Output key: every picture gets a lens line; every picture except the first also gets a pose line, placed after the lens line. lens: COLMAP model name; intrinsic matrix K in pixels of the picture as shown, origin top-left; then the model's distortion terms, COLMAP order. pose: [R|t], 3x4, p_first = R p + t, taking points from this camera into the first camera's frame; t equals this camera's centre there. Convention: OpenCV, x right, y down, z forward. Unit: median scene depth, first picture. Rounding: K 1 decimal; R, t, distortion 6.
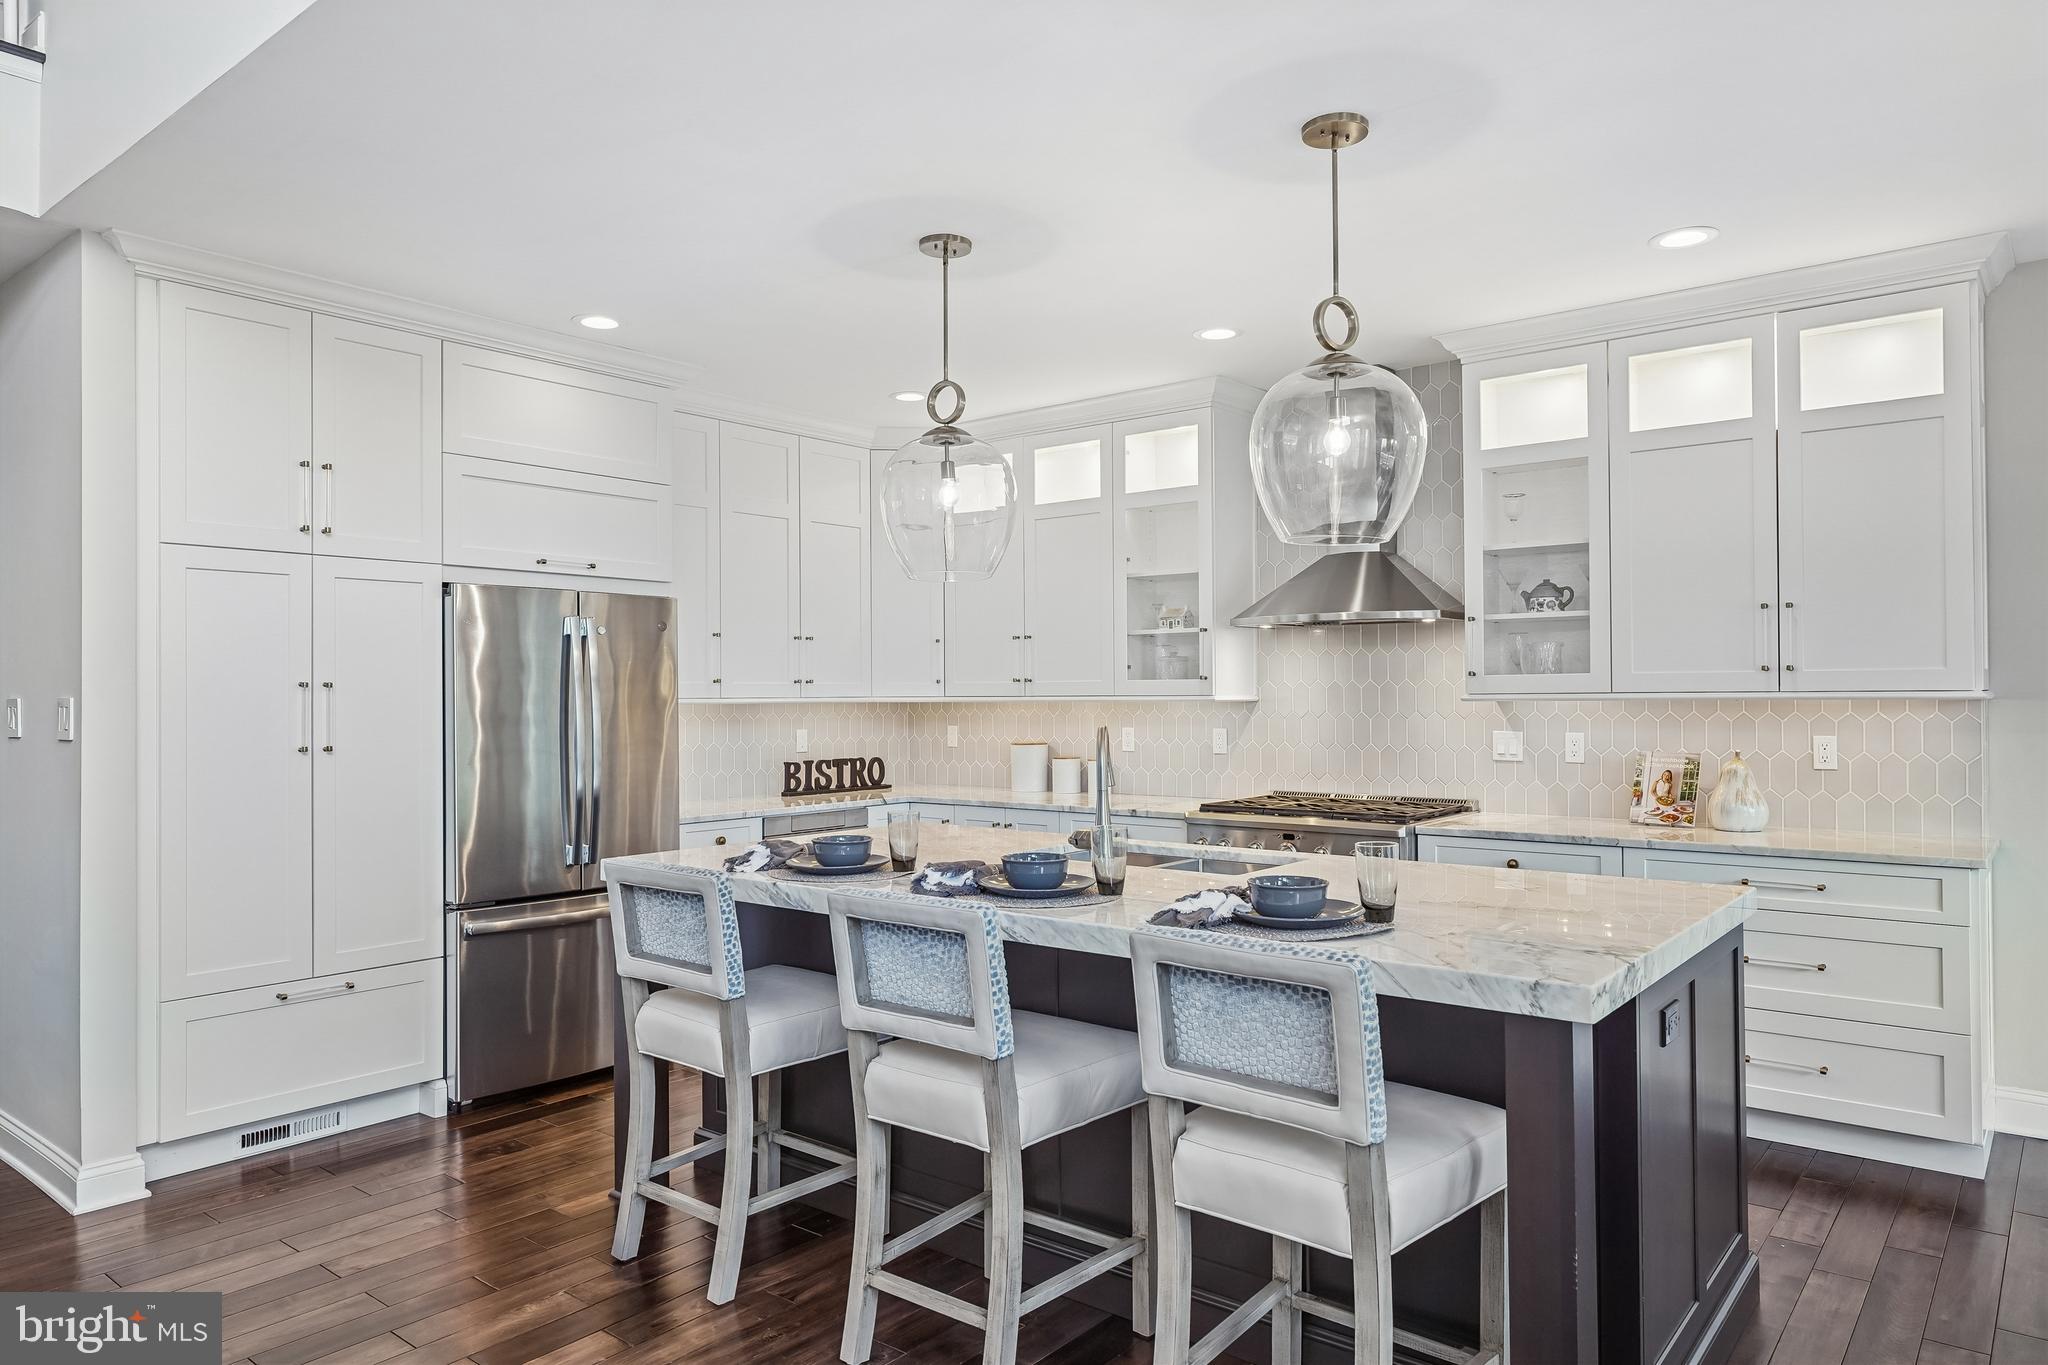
lens RADIAL K [[1305.1, 0, 1021.3], [0, 1305.1, 686.3], [0, 0, 1]] dist [0.001782, -0.002485]
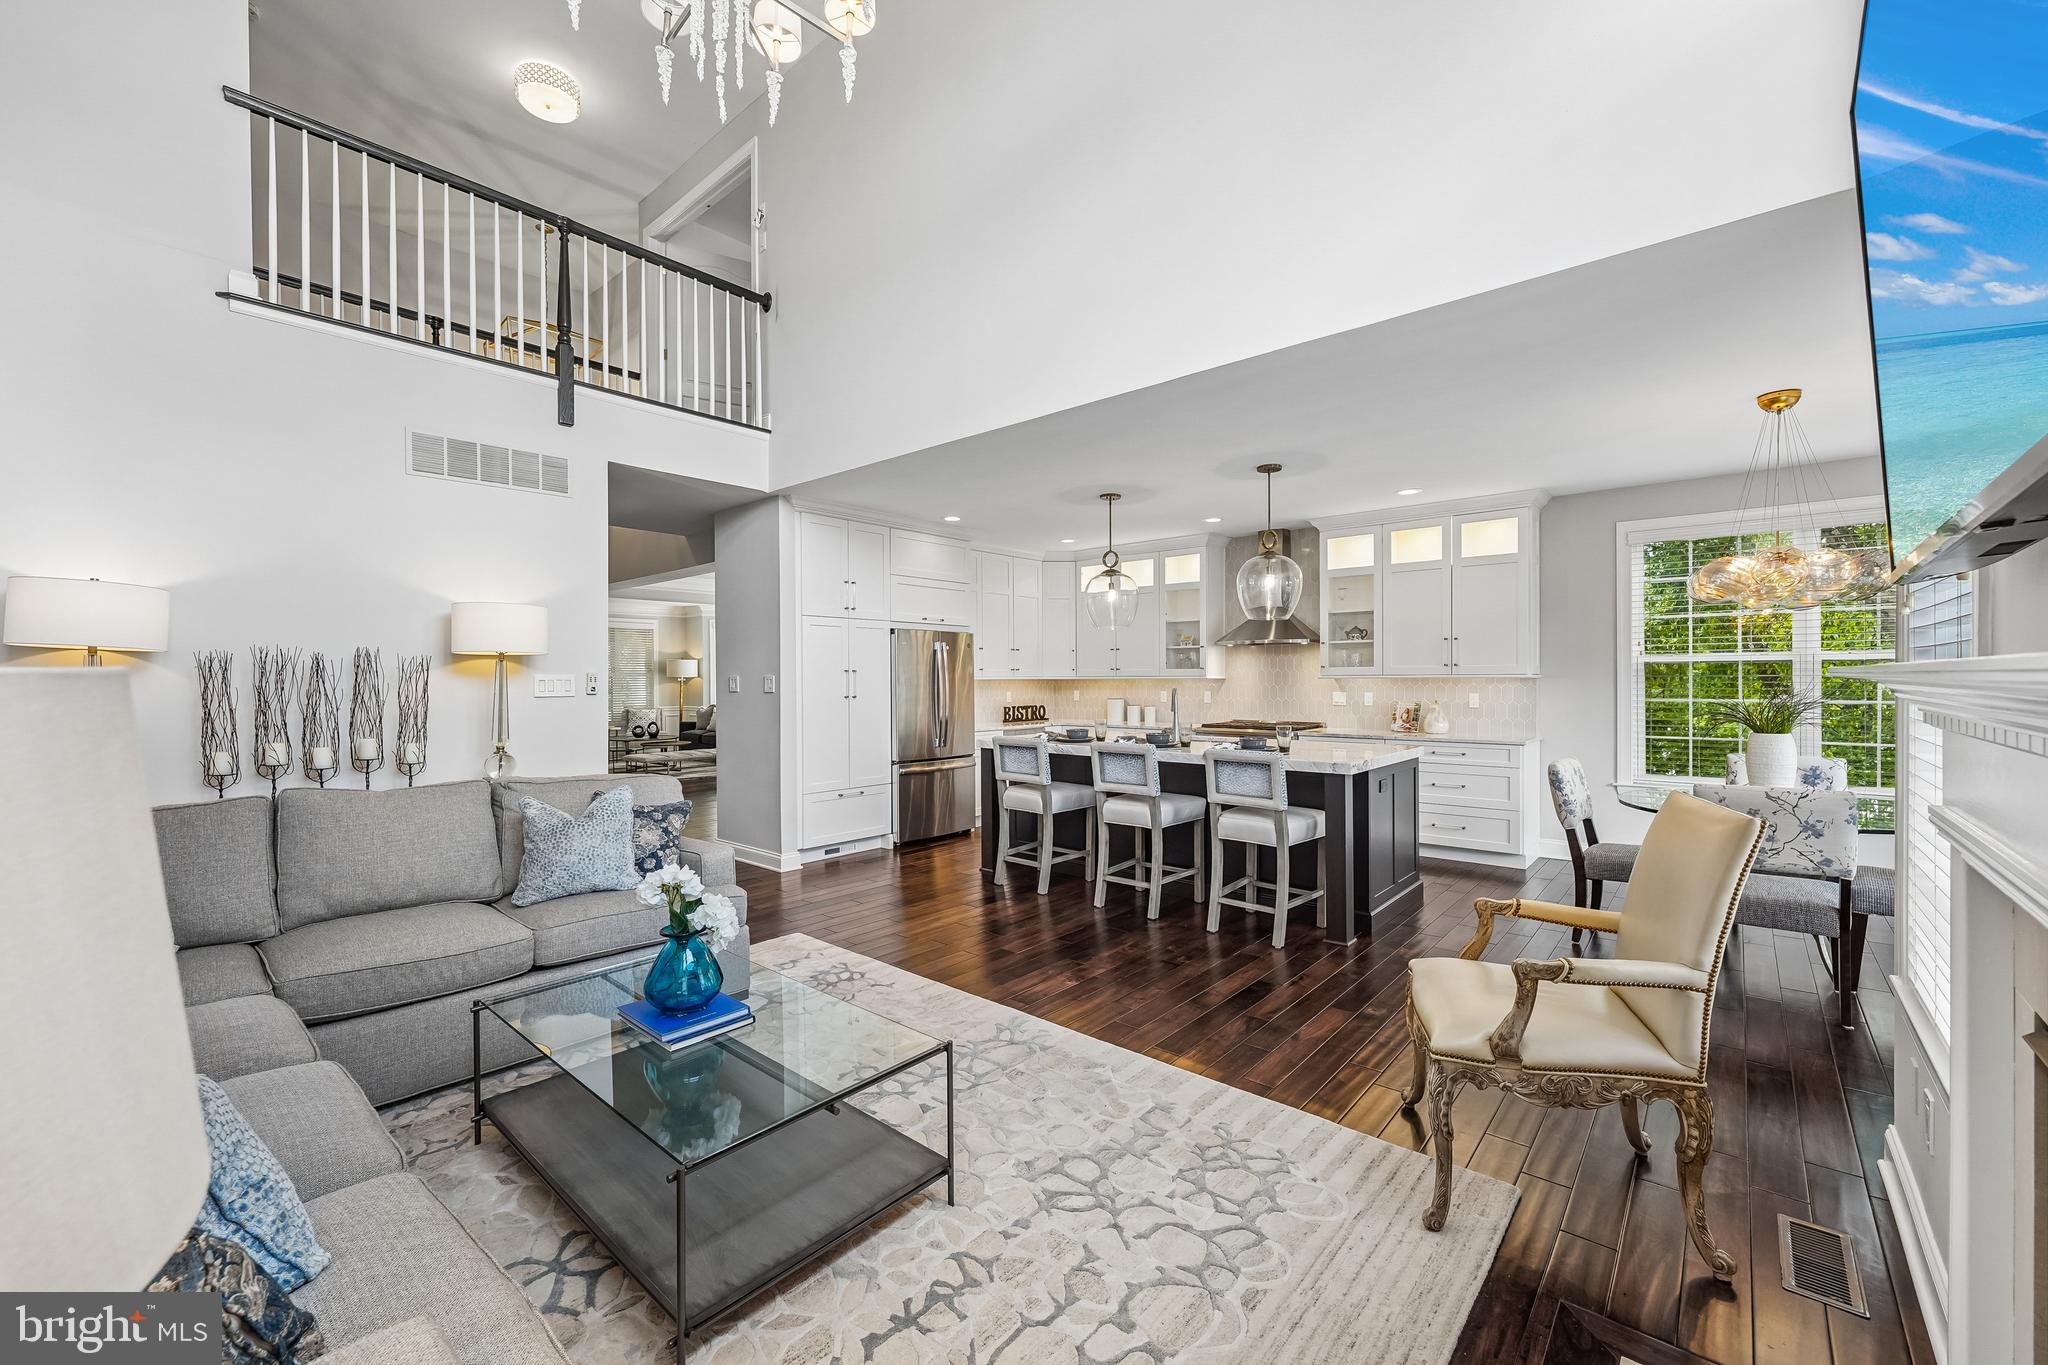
lens RADIAL K [[818.0, 0, 1019.4], [0, 818.0, 682.8], [0, 0, 1]] dist [0.000355, 0.000432]
pose [[0.999327, 0.002298, -0.036621, -0.099955], [-0.001797, 0.999904, 0.013725, -0.000264], [0.036649, -0.013650, 0.999235, -0.336701]]
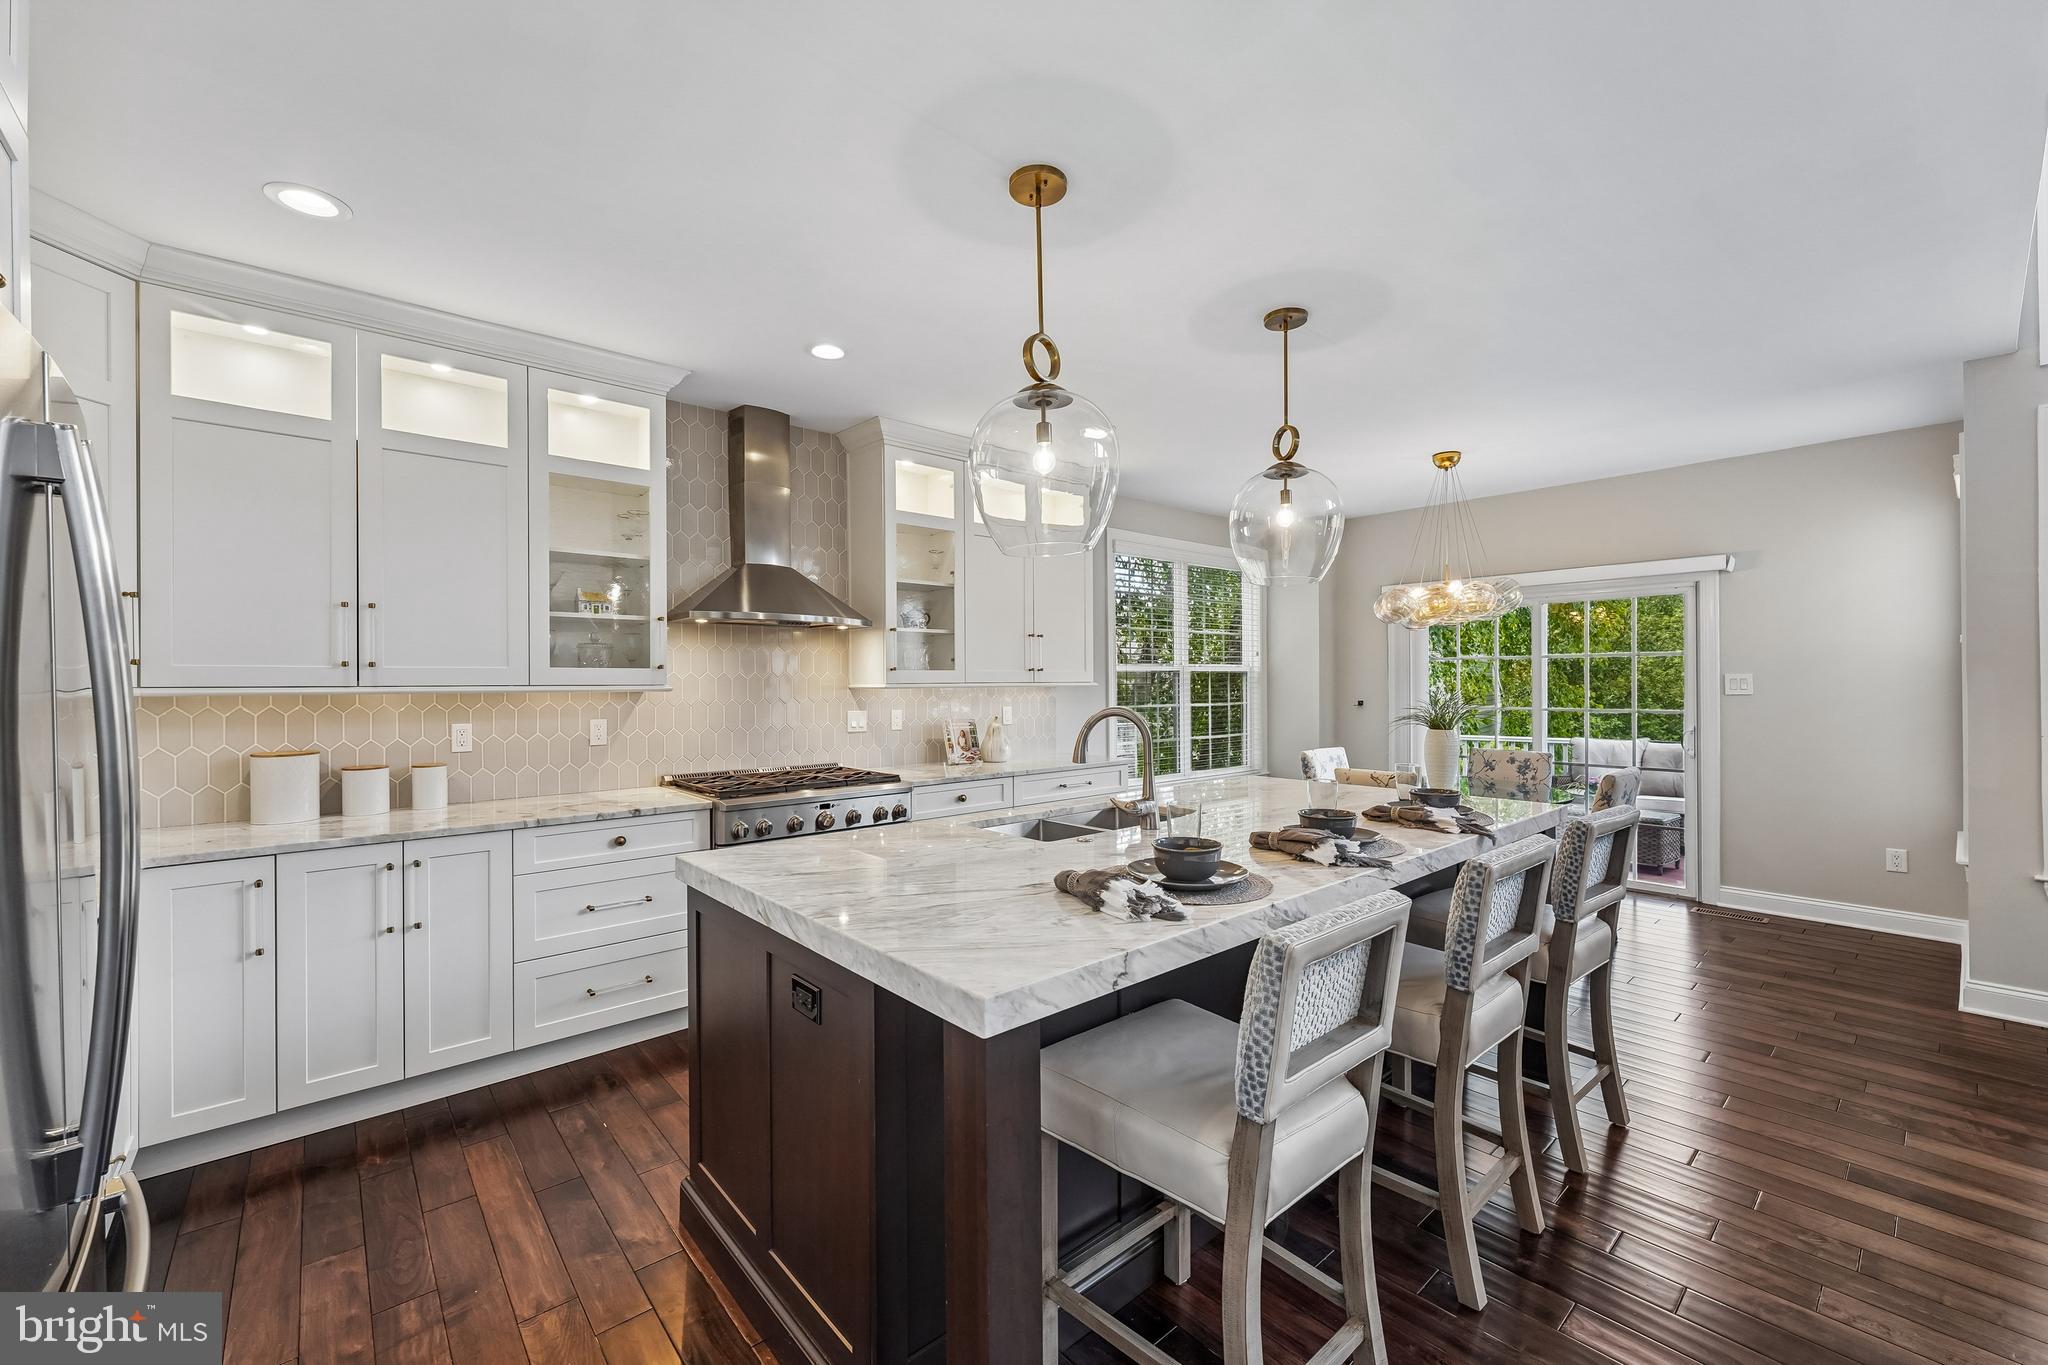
lens RADIAL K [[818.0, 0, 1022.0], [0, 818.0, 686.8], [0, 0, 1]] dist [0.000355, 0.000432]
pose [[0.170872, -0.003050, 0.985288, -0.355247], [-0.007347, 0.999963, 0.004369, 0.002763], [-0.985266, -0.007985, 0.170844, 0.517639]]
